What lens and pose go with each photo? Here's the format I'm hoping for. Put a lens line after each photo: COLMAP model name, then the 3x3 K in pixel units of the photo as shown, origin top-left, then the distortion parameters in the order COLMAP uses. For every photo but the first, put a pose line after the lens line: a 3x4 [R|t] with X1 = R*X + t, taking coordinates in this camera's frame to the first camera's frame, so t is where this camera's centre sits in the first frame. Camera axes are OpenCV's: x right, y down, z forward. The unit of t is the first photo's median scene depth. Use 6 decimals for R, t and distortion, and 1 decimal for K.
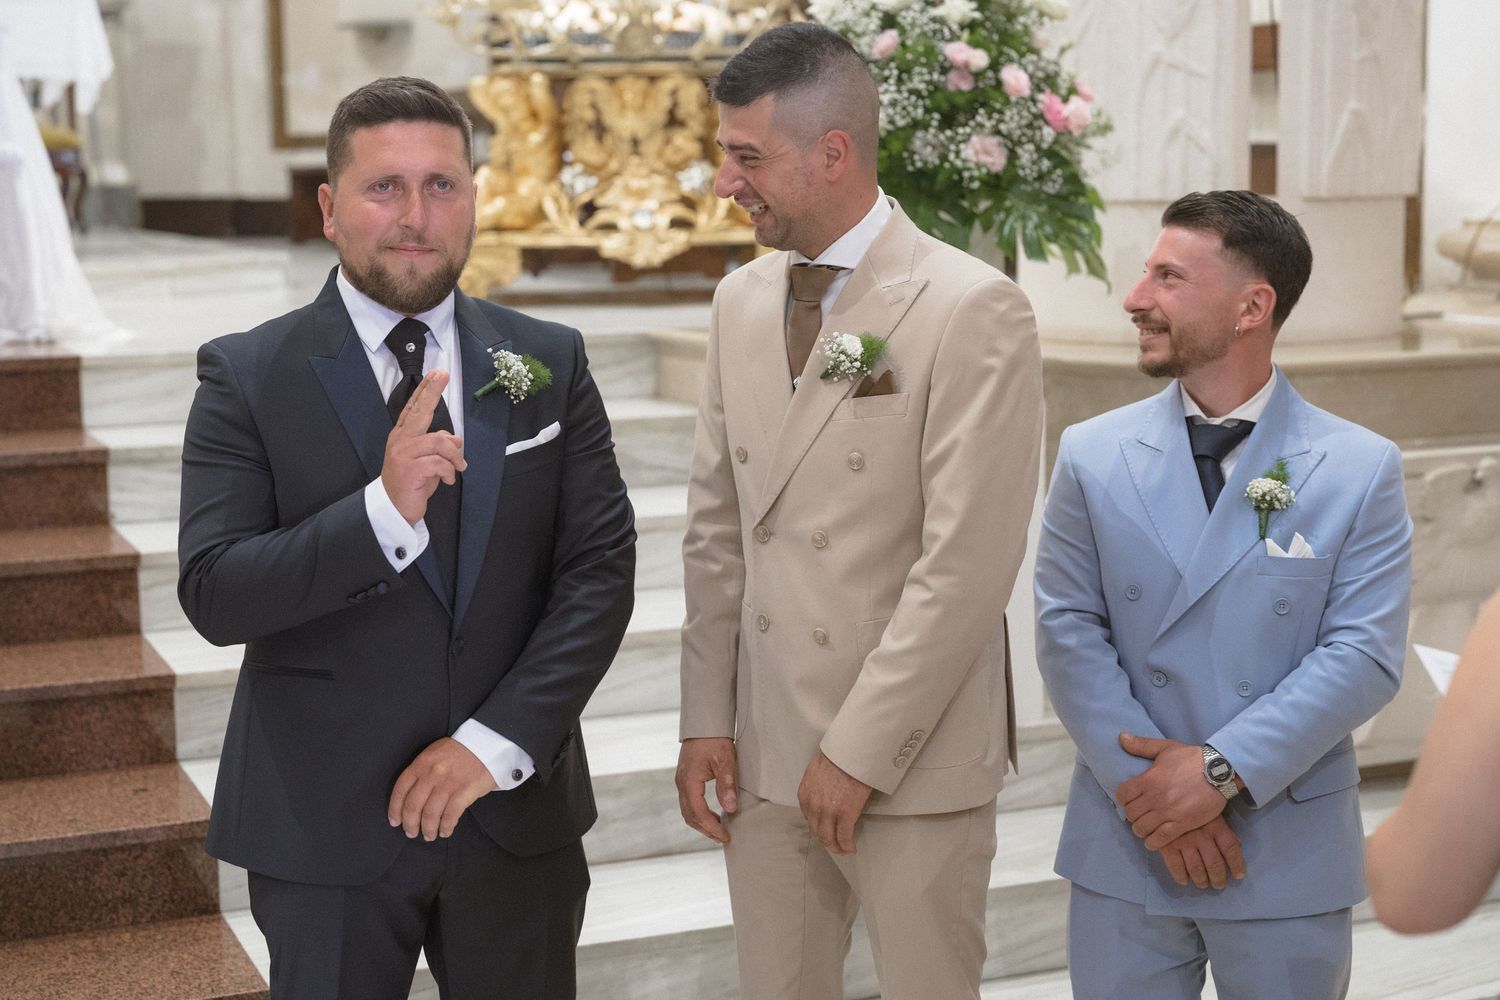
lens RADIAL K [[2246.0, 0, 750.1], [0, 2246.0, 499.6], [0, 0, 1]] dist [-0.001336, 0.000000]
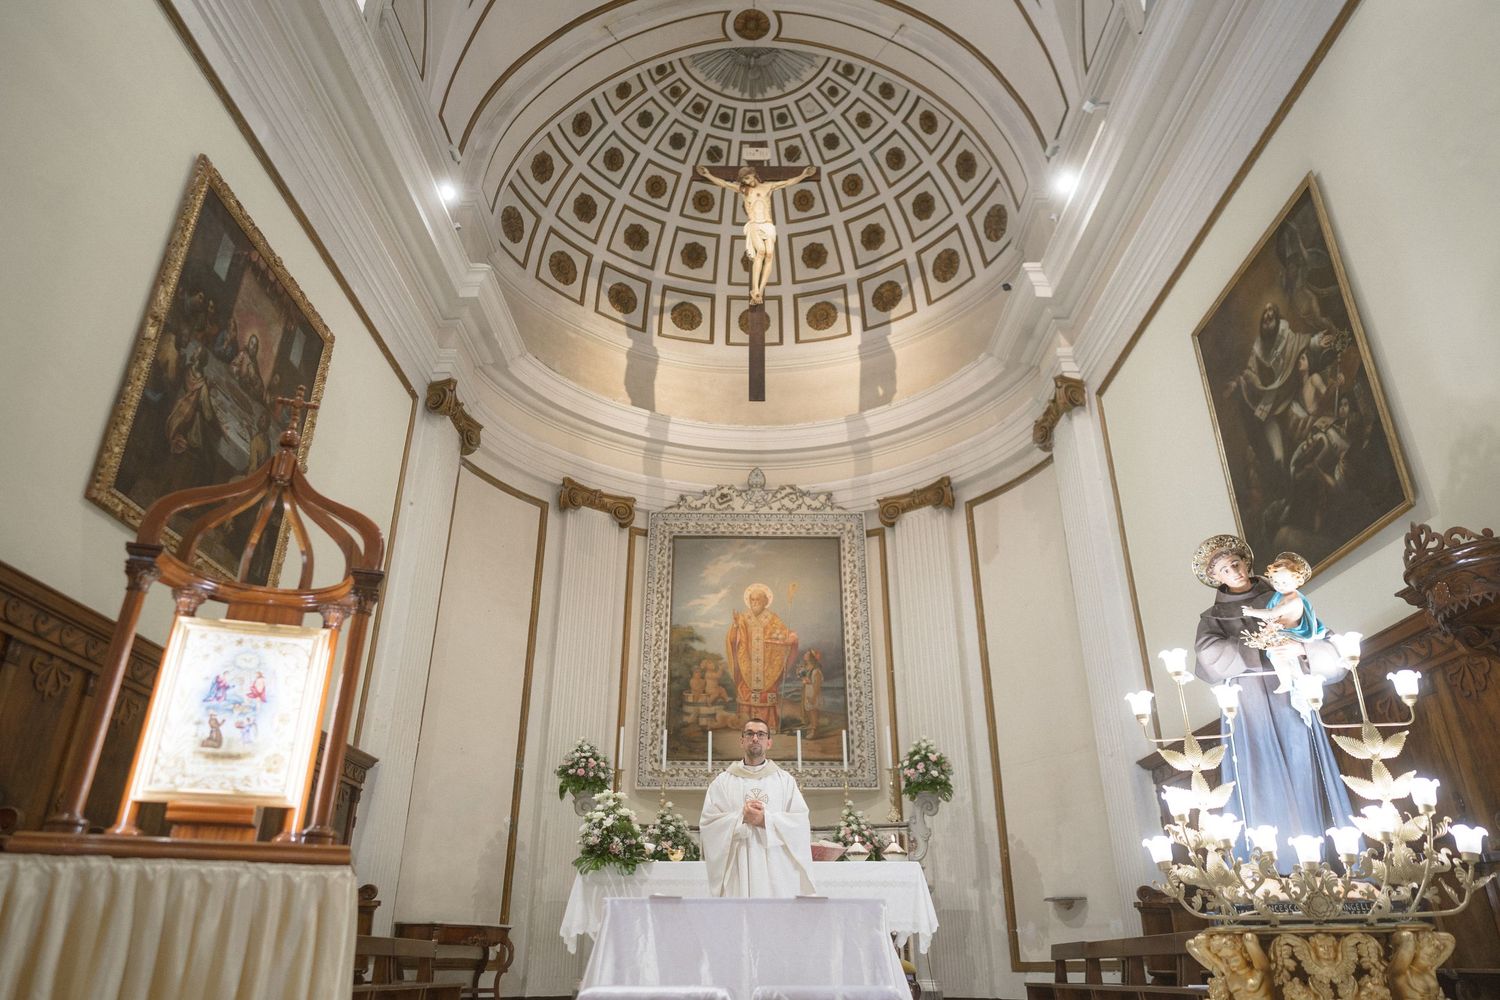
lens RADIAL K [[959.1, 0, 750.3], [0, 959.1, 497.8], [0, 0, 1]] dist [-0.000112, 0.000073]
pose [[0.910641, -0.170430, -0.376413, -0.104762], [-0.074445, 0.828393, -0.555178, -0.054670], [0.406437, 0.533590, 0.741681, 0.262433]]
